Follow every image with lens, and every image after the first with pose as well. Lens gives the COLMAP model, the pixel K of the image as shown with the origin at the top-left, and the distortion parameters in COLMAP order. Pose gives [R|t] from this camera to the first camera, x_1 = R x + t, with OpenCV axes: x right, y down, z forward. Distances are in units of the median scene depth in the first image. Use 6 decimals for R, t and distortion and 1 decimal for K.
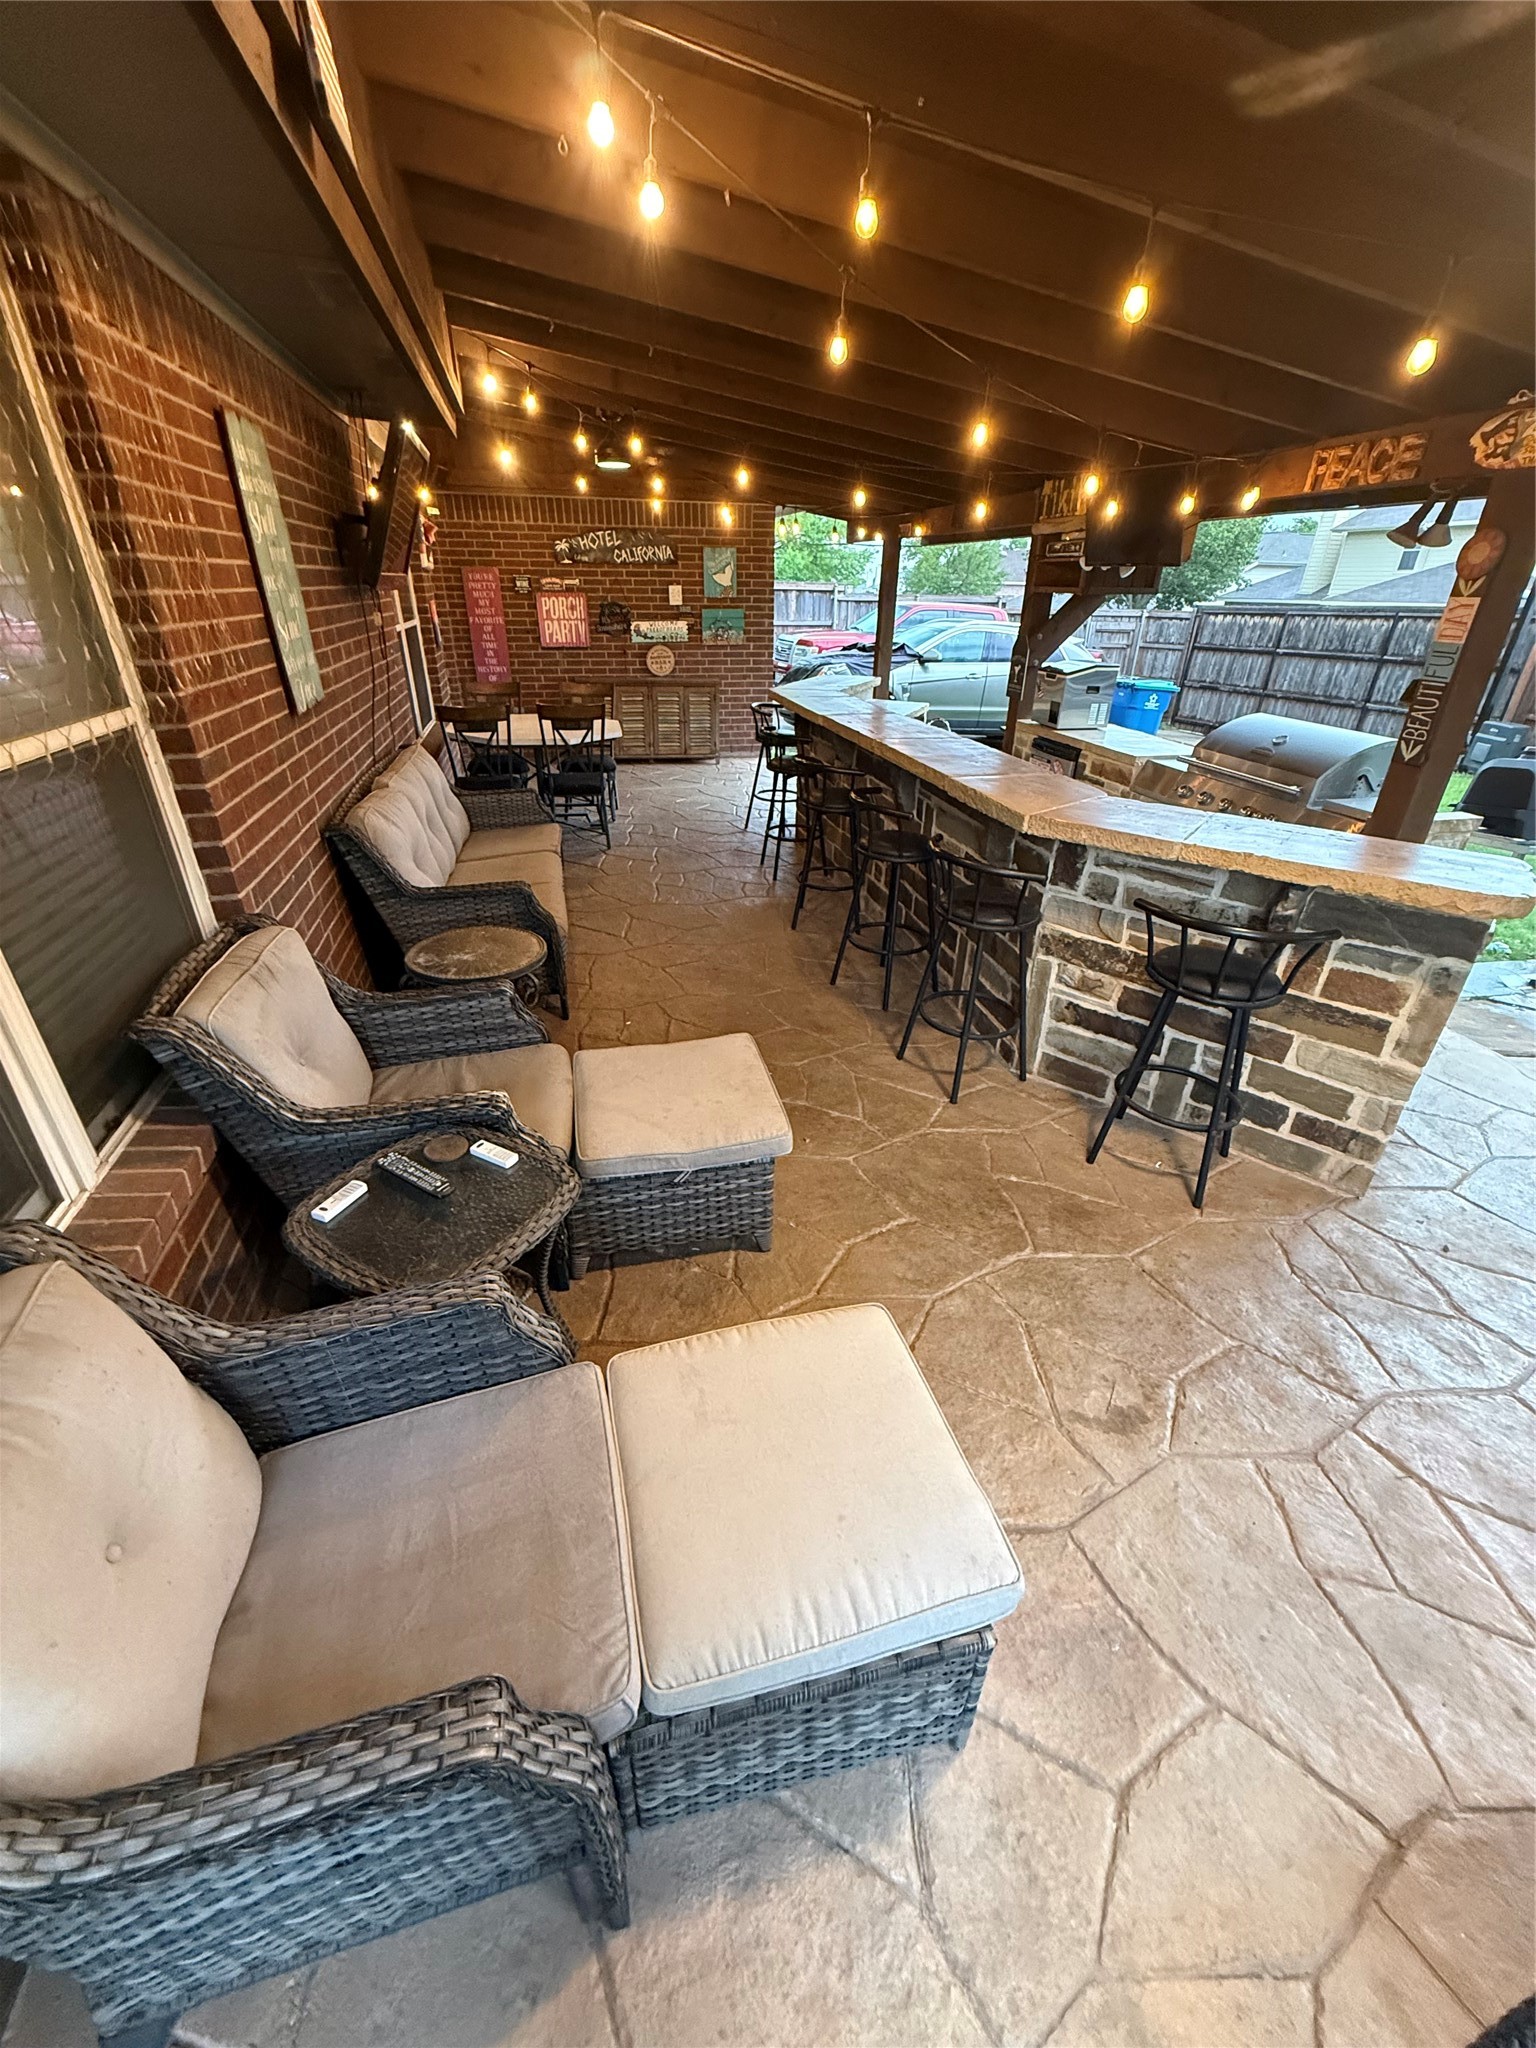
lens RADIAL K [[812.1, 0, 768.8], [0, 812.1, 1023.2], [0, 0, 1]] dist [-0.002474, 0.000560]
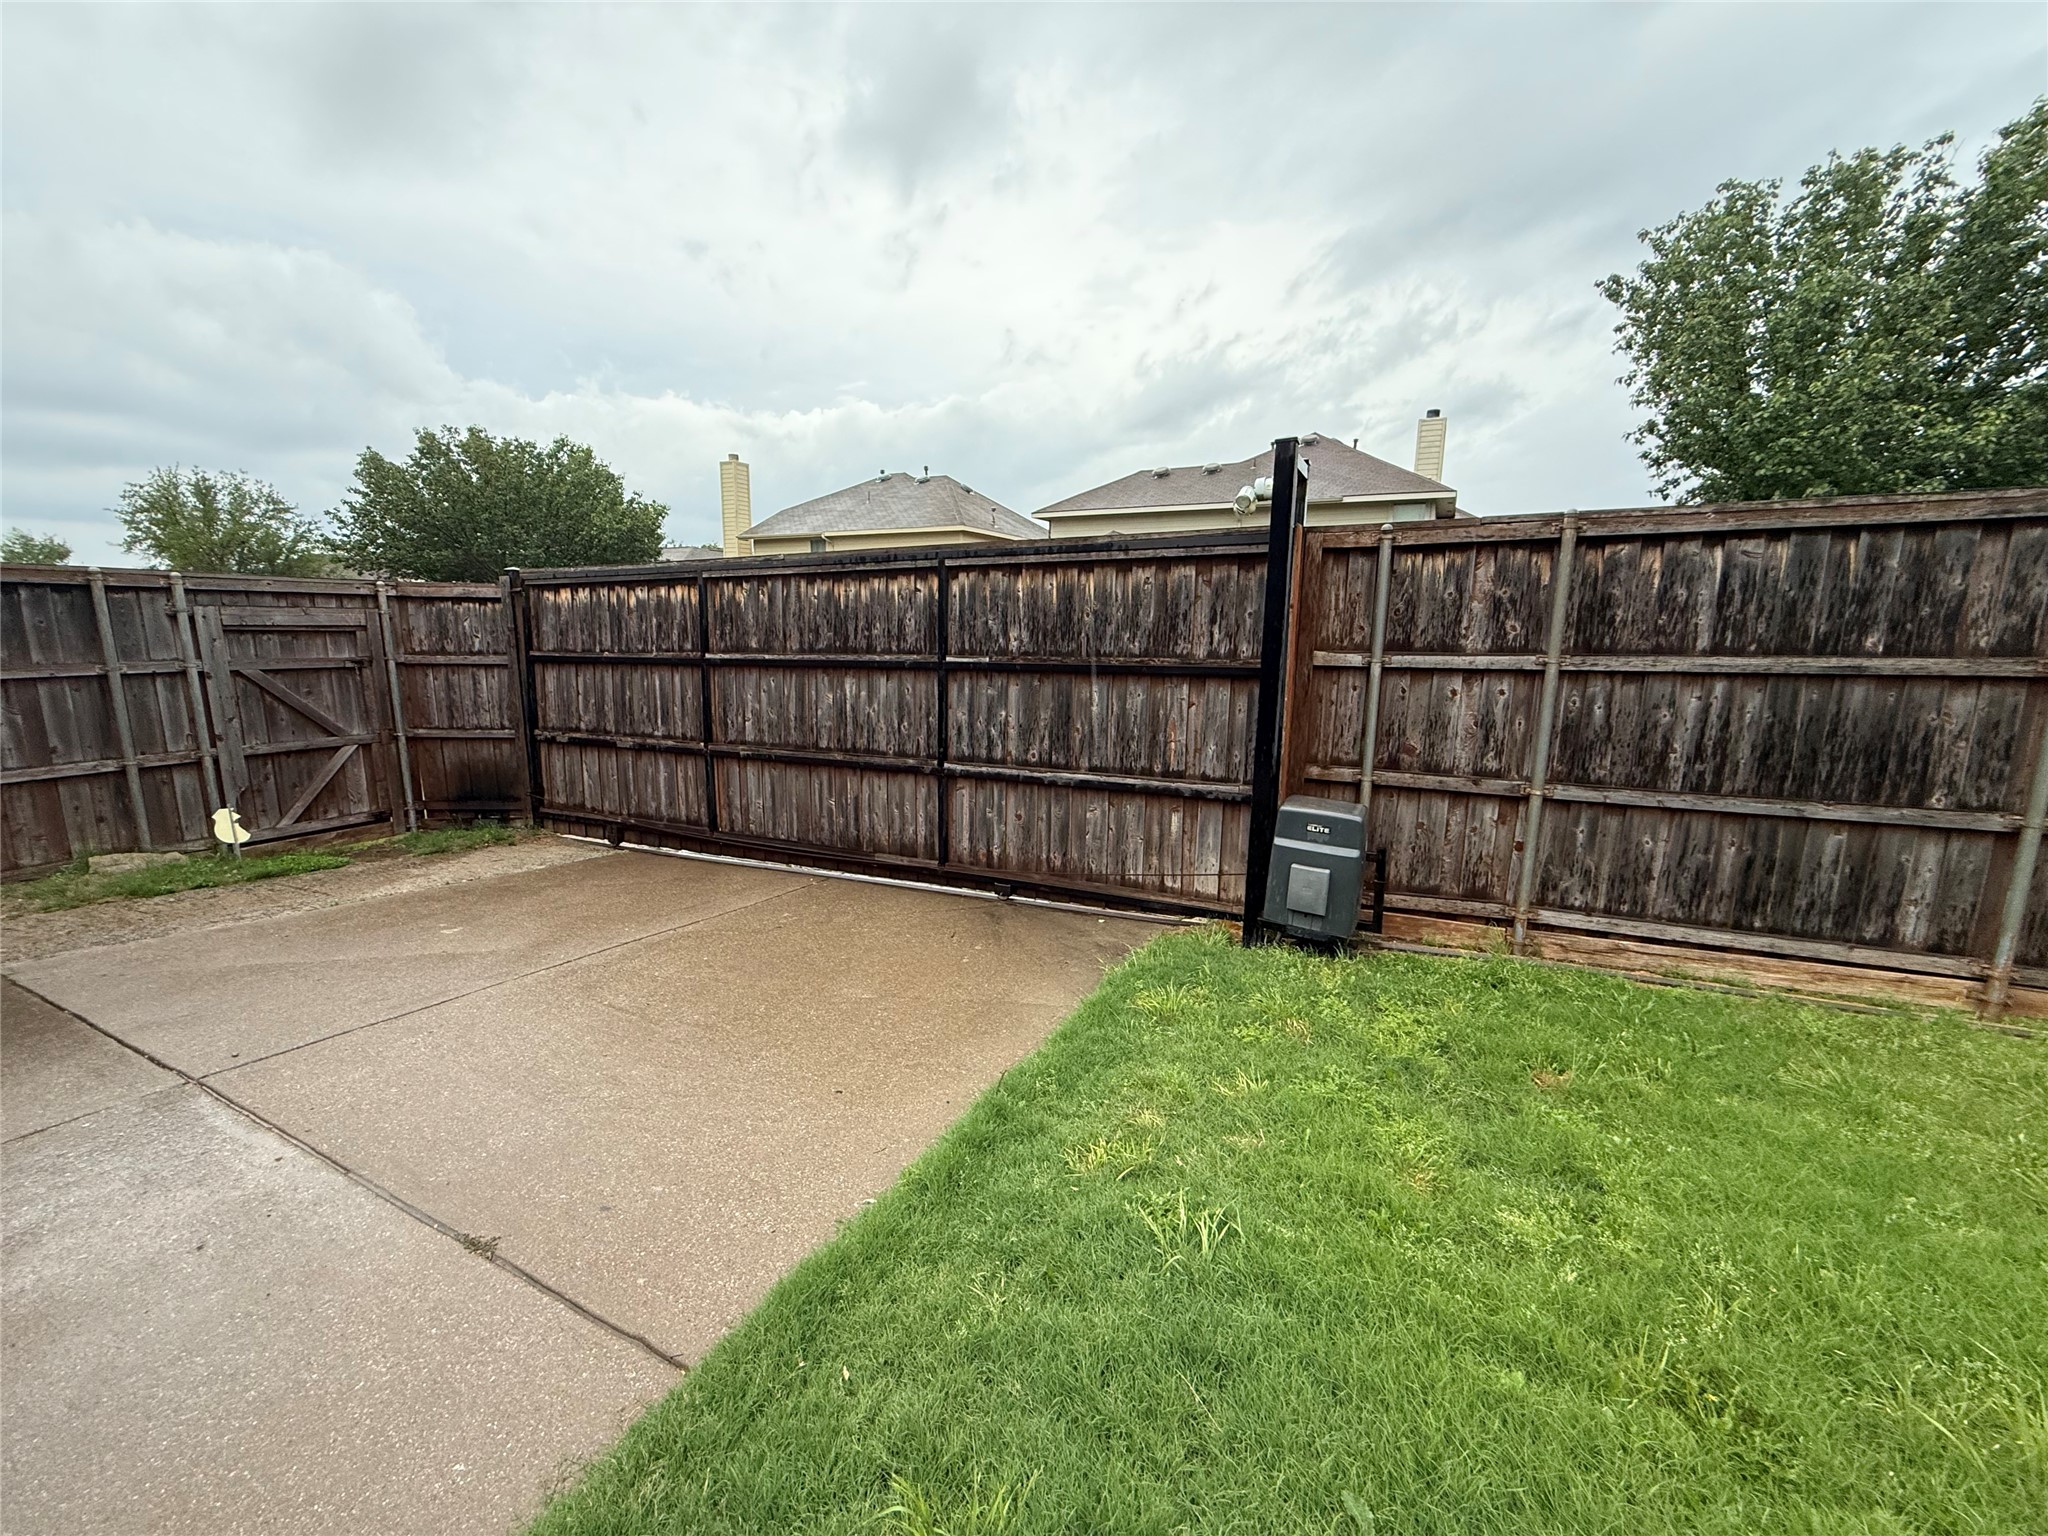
lens RADIAL K [[812.1, 0, 1021.1], [0, 812.1, 766.4], [0, 0, 1]] dist [-0.002474, 0.000560]
pose [[0.652993, -0.139627, 0.744382, 0.425768], [0.357986, 0.923035, -0.140899, -0.298842], [-0.667417, 0.358485, 0.652720, 0.657817]]
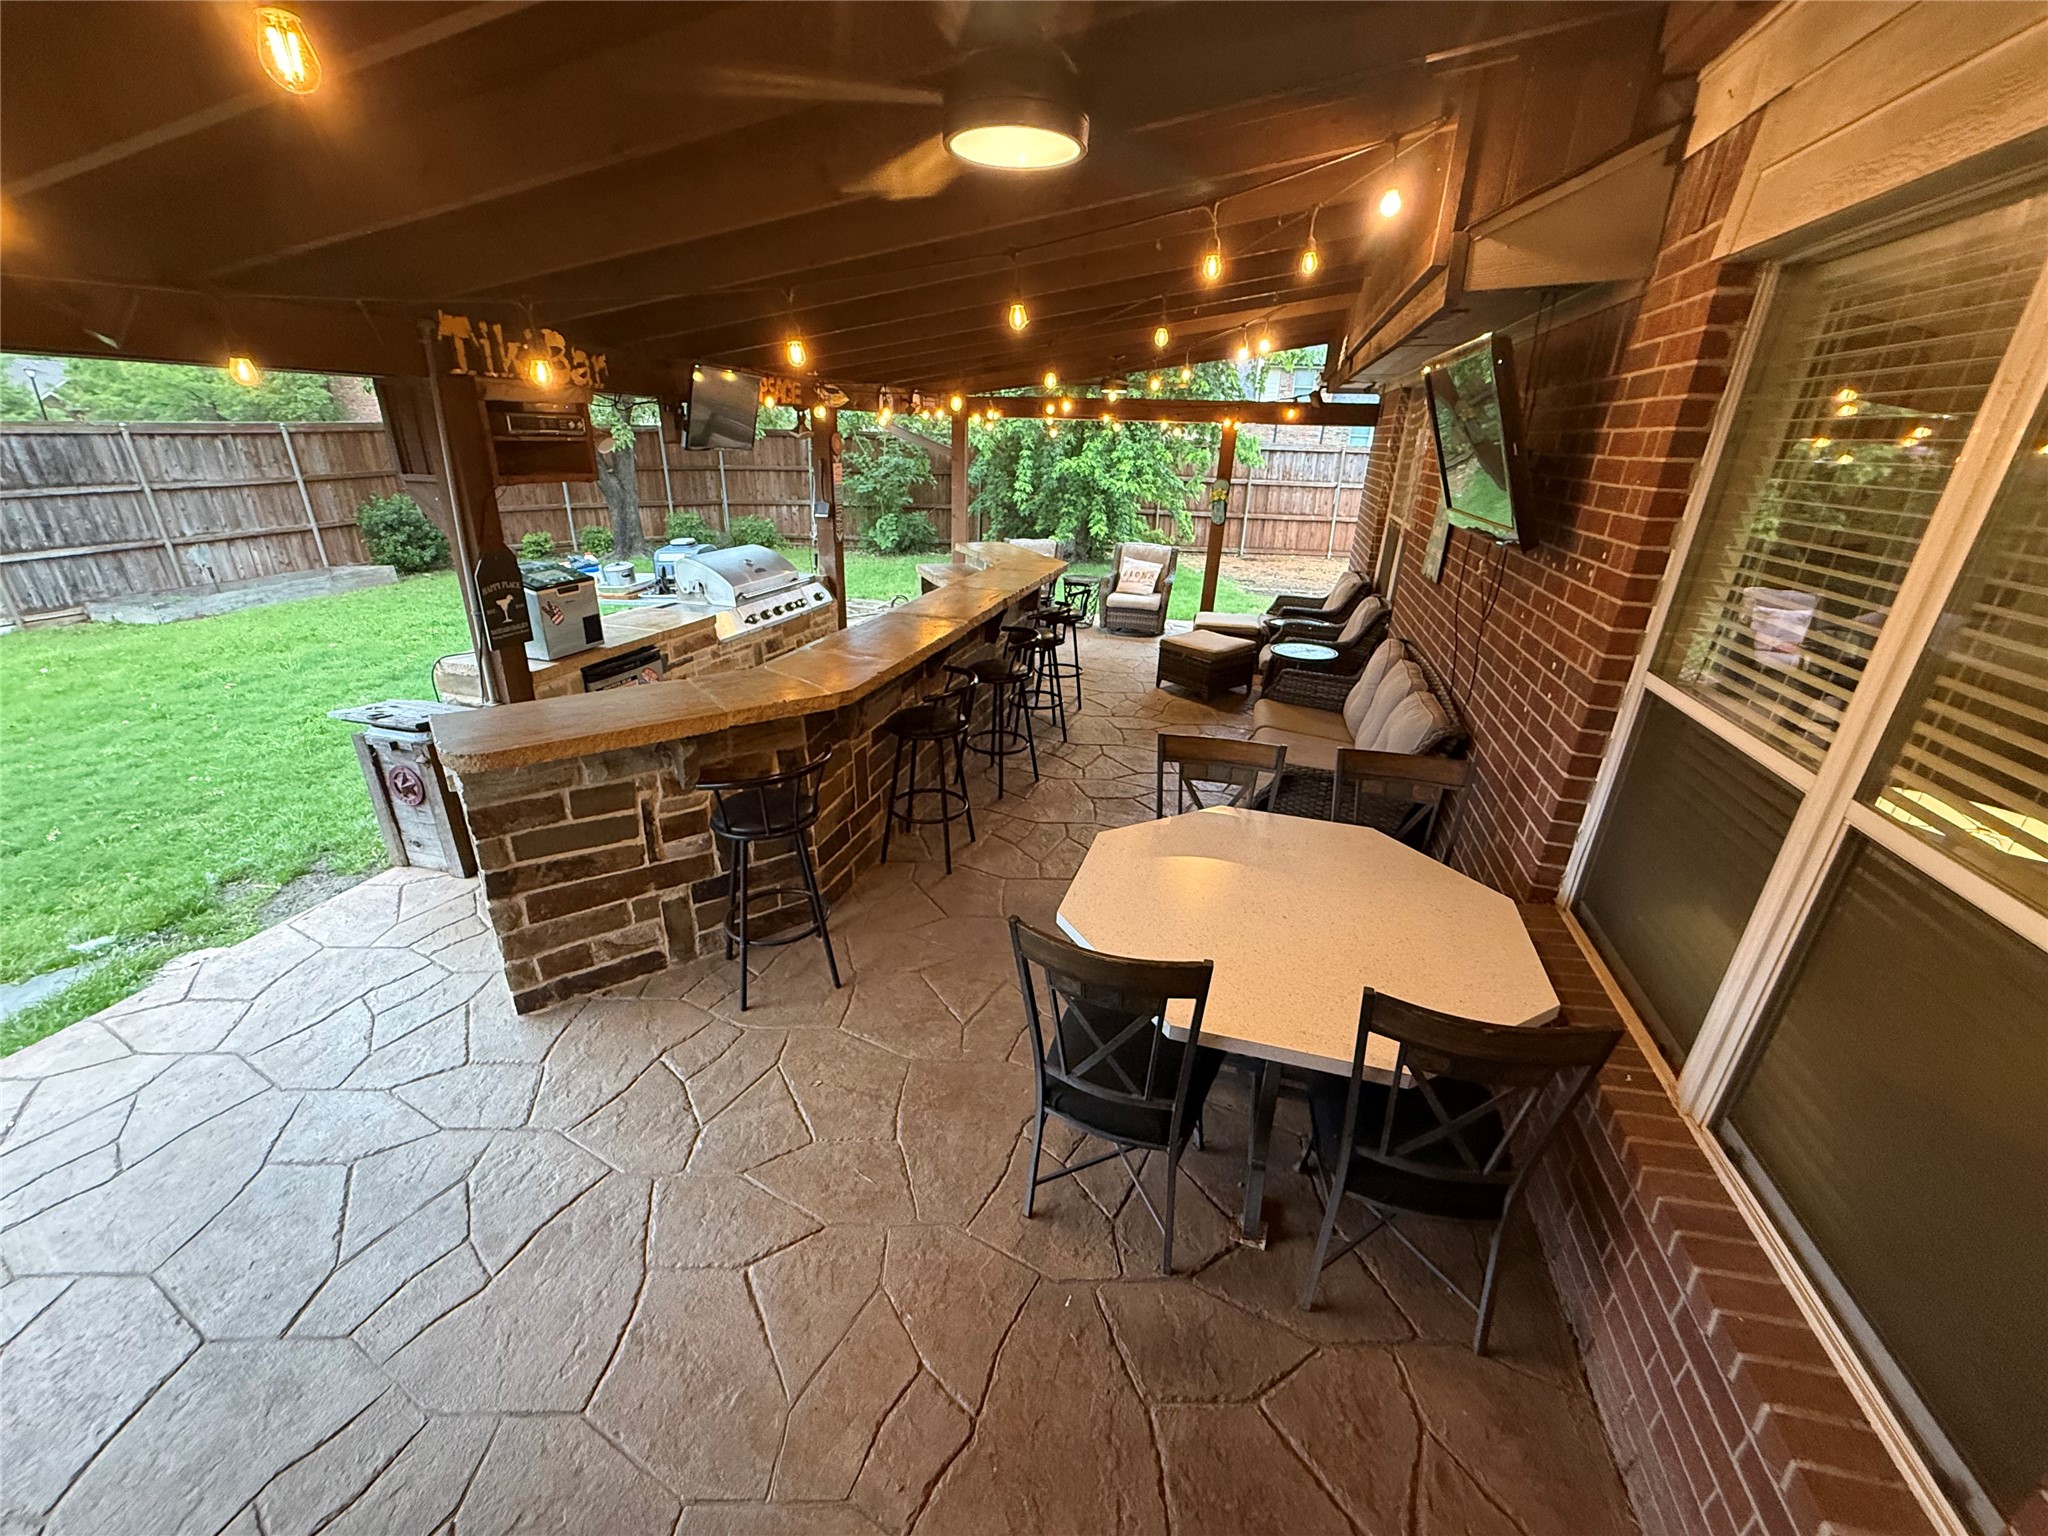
lens RADIAL K [[812.1, 0, 1020.9], [0, 812.1, 767.6], [0, 0, 1]] dist [-0.002474, 0.000560]
pose [[-0.861578, -0.228656, 0.453210, -0.118086], [0.206475, 0.657758, 0.724377, -0.278295], [-0.463736, 0.717684, -0.519498, 0.487519]]
